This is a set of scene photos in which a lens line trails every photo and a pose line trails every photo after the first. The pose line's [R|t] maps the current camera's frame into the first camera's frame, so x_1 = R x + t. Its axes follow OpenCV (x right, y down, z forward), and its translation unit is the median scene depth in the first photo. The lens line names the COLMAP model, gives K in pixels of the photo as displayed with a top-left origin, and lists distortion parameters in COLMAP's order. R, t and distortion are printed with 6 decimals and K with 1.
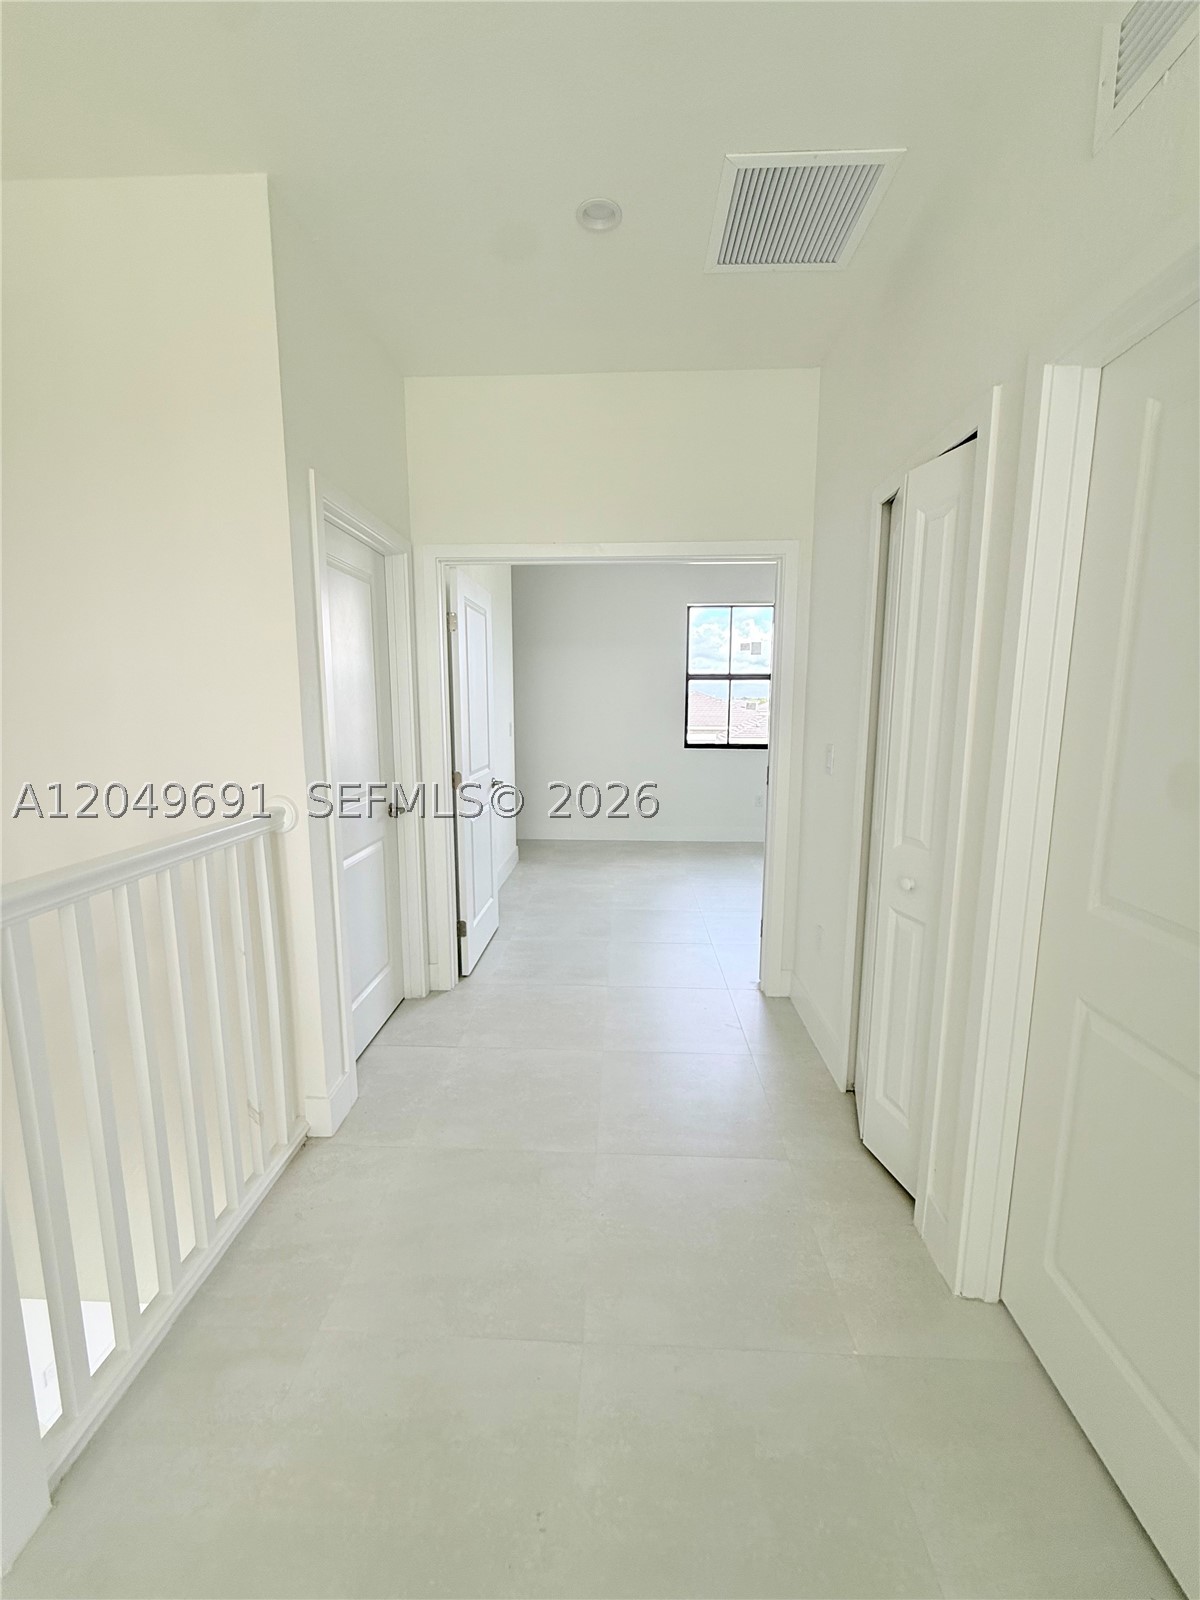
lens RADIAL K [[654.7, 0, 598.4], [0, 654.7, 800.3], [0, 0, 1]] dist [-0.002894, 0.000826]
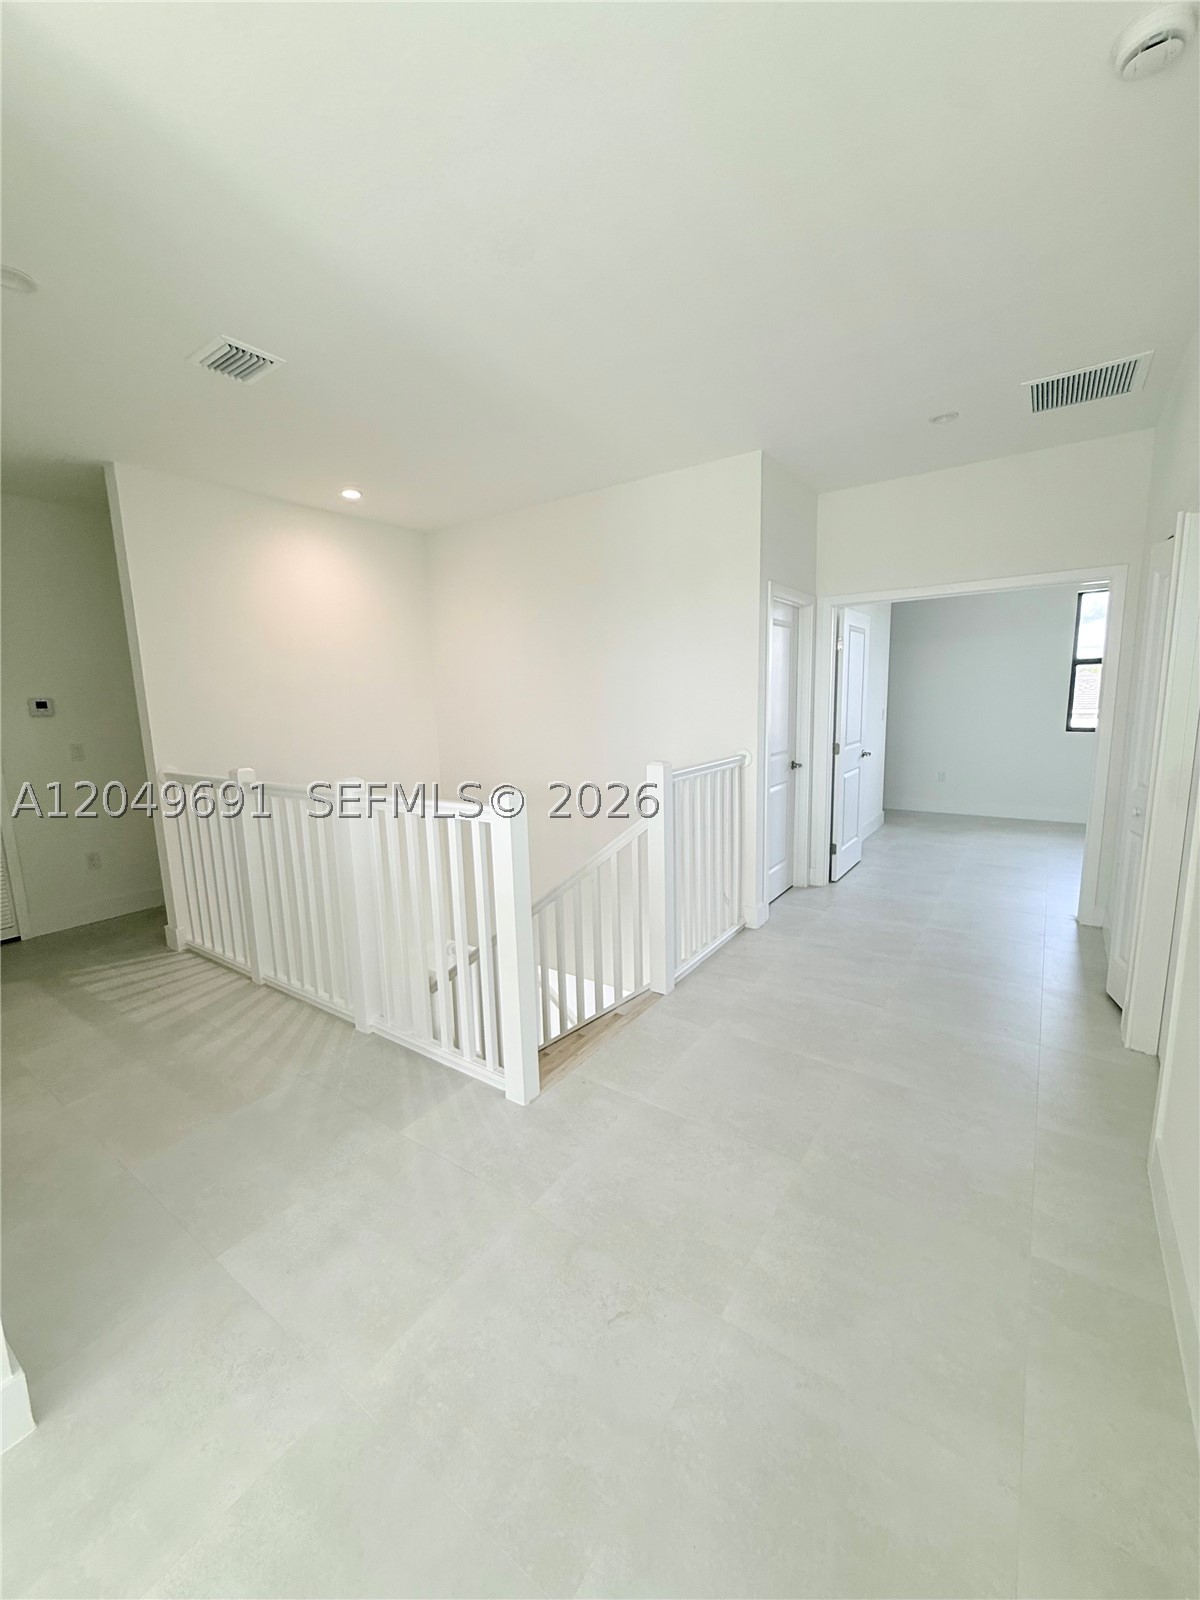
lens RADIAL K [[654.7, 0, 592.0], [0, 654.7, 799.3], [0, 0, 1]] dist [-0.002894, 0.000826]
pose [[0.844417, 0.061848, -0.532104, 0.118657], [-0.051639, 0.998085, 0.034061, 0.064203], [0.533191, -0.001285, 0.845994, -0.578423]]
